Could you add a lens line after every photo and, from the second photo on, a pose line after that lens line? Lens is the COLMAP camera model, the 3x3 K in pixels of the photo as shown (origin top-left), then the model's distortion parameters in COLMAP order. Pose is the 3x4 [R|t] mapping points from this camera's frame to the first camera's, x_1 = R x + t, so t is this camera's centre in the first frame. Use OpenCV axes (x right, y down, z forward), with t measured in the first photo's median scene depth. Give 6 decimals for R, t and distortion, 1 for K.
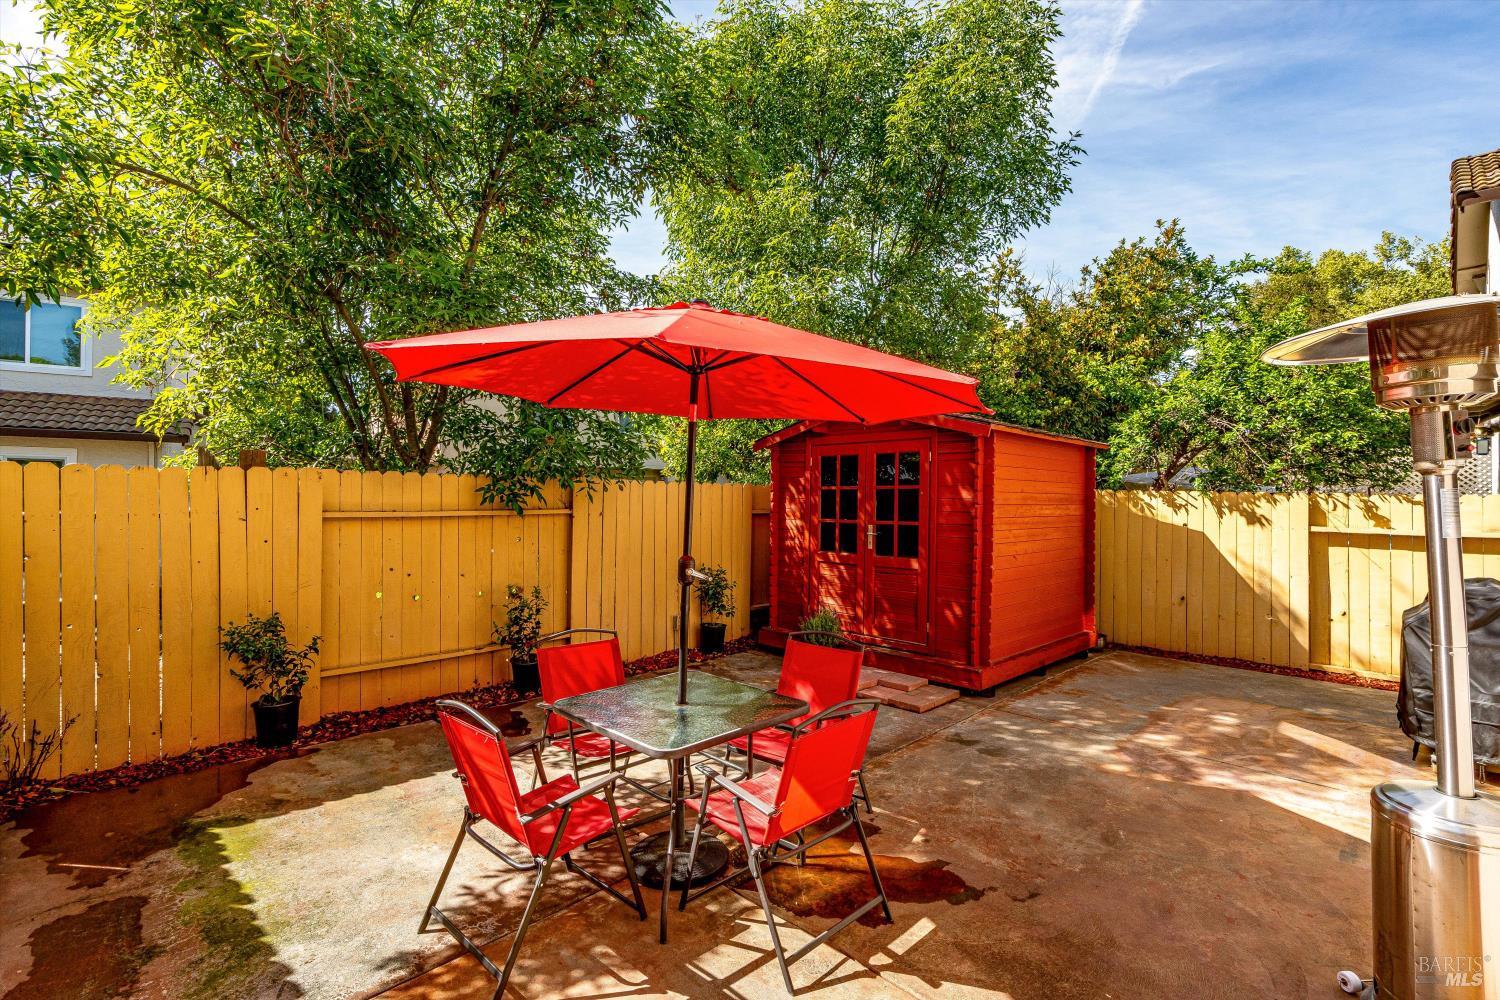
lens RADIAL K [[679.2, 0, 744.0], [0, 679.2, 505.8], [0, 0, 1]] dist [-0.001336, -0.000321]
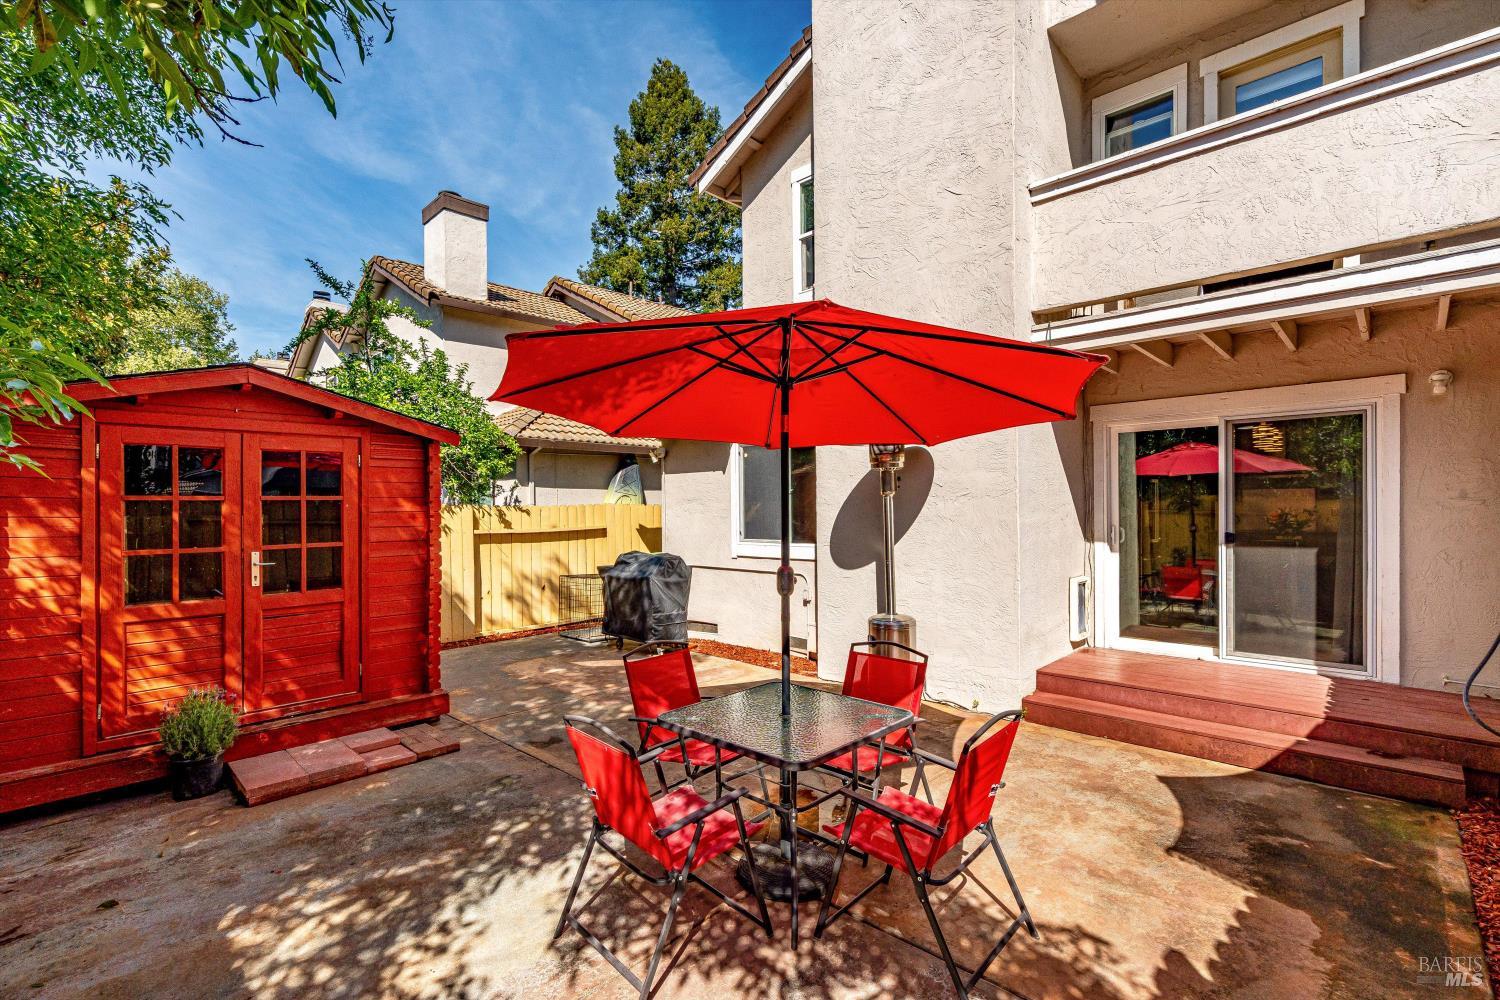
lens RADIAL K [[679.2, 0, 744.0], [0, 679.2, 505.8], [0, 0, 1]] dist [-0.001336, -0.000321]
pose [[-0.030526, -0.002723, 0.999530, -0.802538], [0.024898, 0.999684, 0.003484, -0.013391], [-0.999224, 0.024993, -0.030448, 0.798185]]
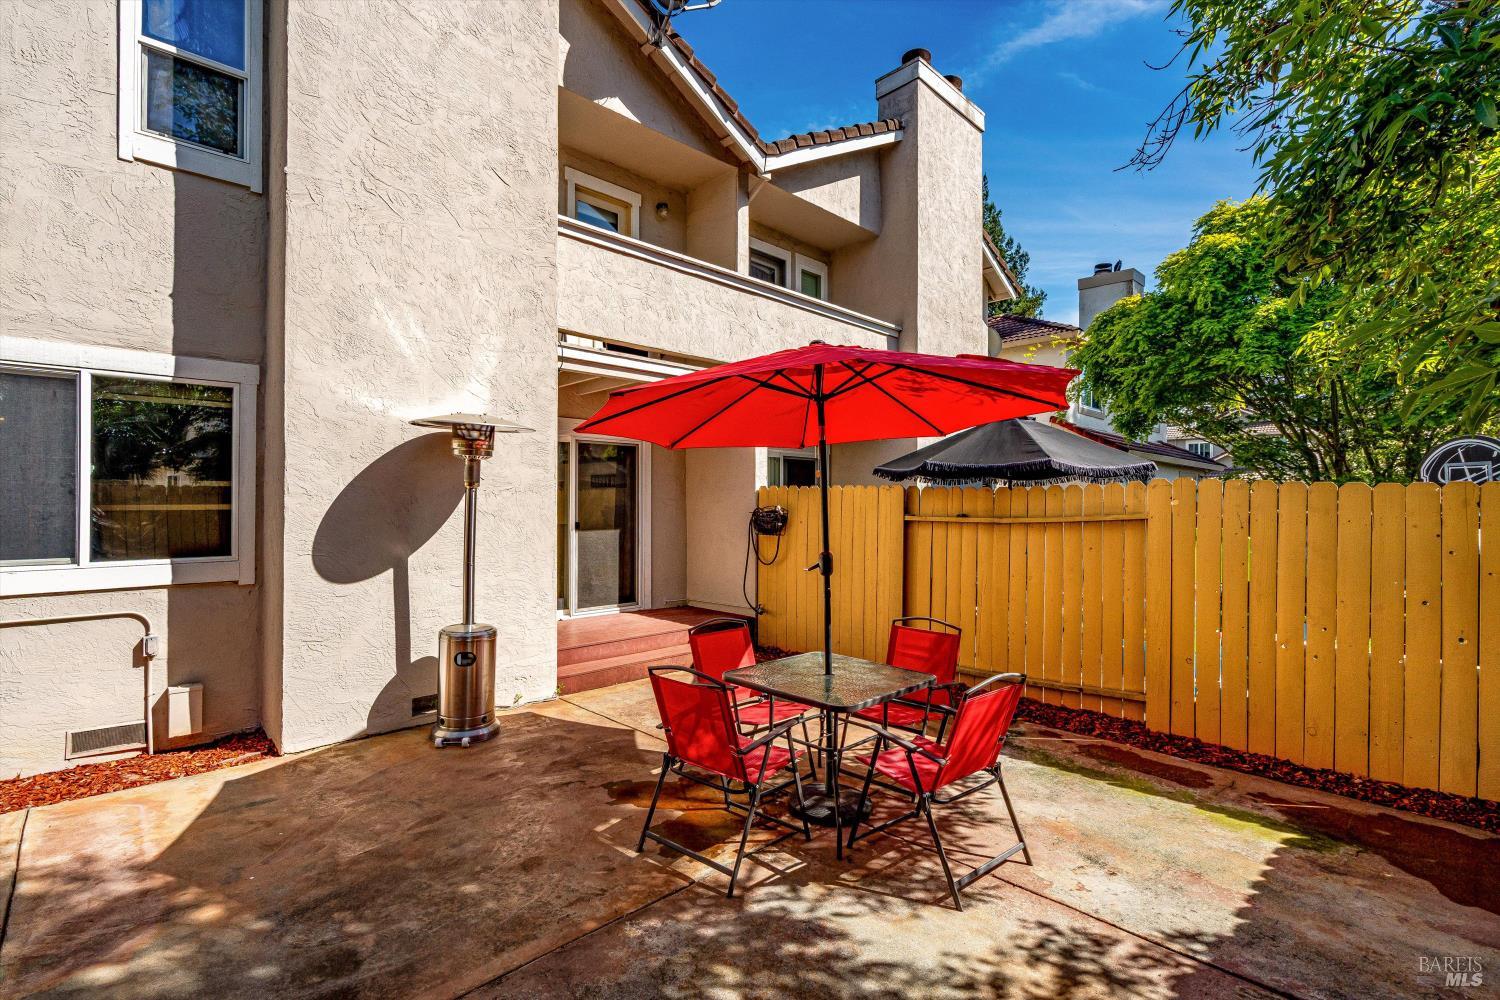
lens RADIAL K [[679.2, 0, 744.0], [0, 679.2, 505.8], [0, 0, 1]] dist [-0.001336, -0.000321]
pose [[-0.999871, -0.015358, -0.004755, 0.051557], [-0.015452, 0.999674, 0.020346, -0.020847], [0.004441, 0.020417, -0.999782, 1.624140]]
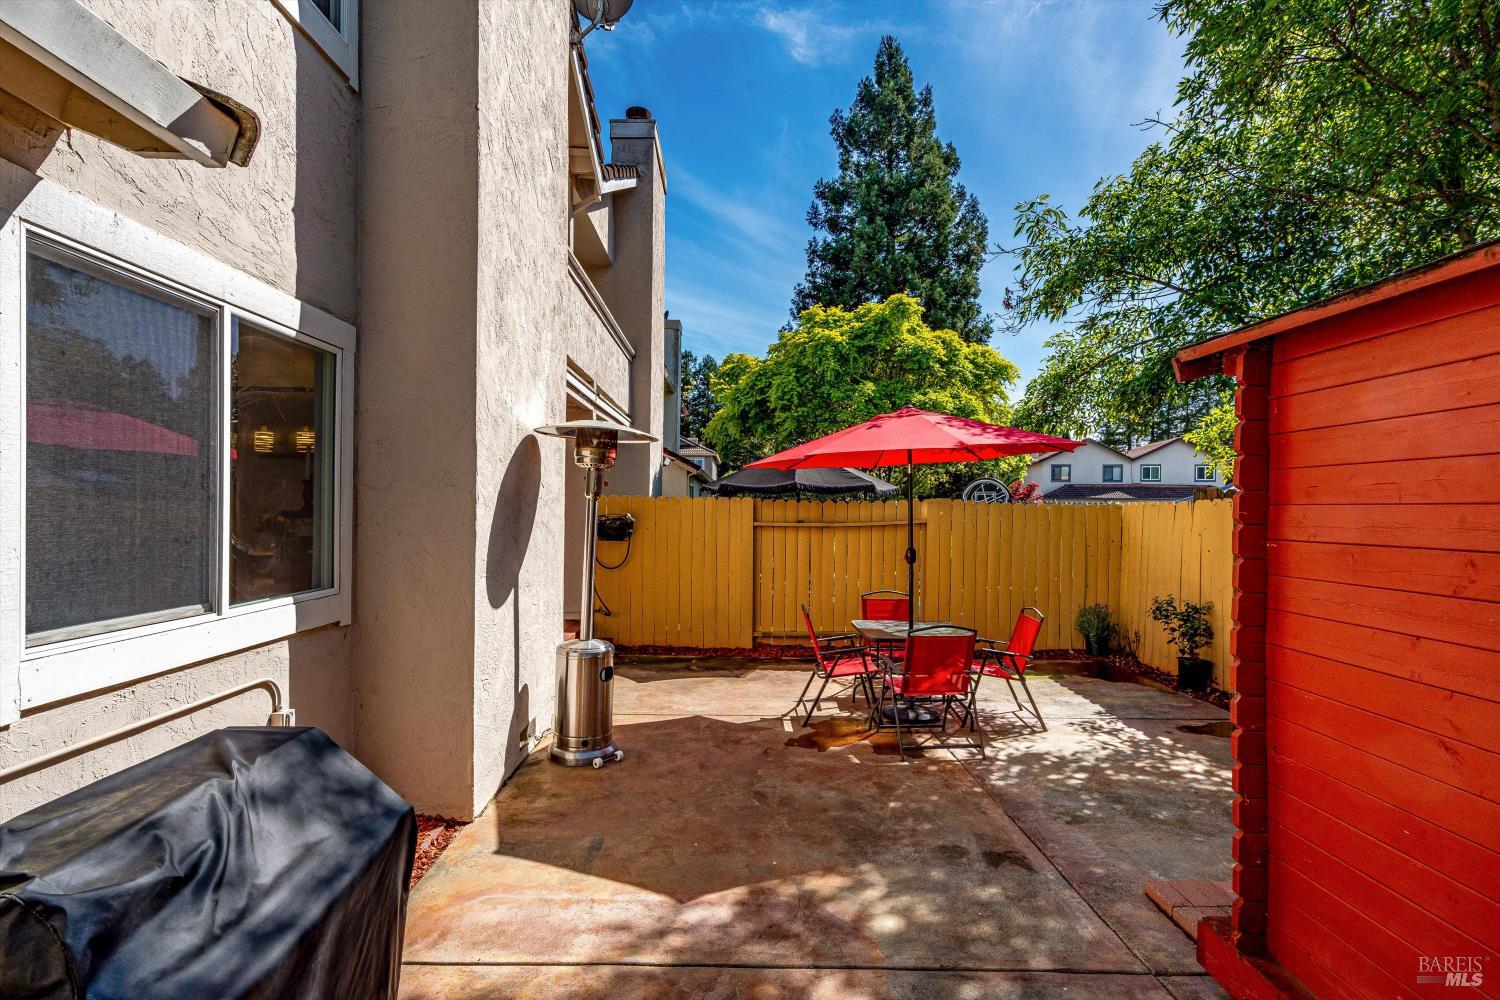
lens RADIAL K [[678.0, 0, 745.3], [0, 678.0, 520.7], [0, 0, 1]] dist [-0.001113, -0.000067]
pose [[-0.684247, -0.006125, -0.729225, 1.130880], [-0.029281, 0.999389, 0.019081, -0.012182], [0.728663, 0.034409, -0.684008, 1.409545]]
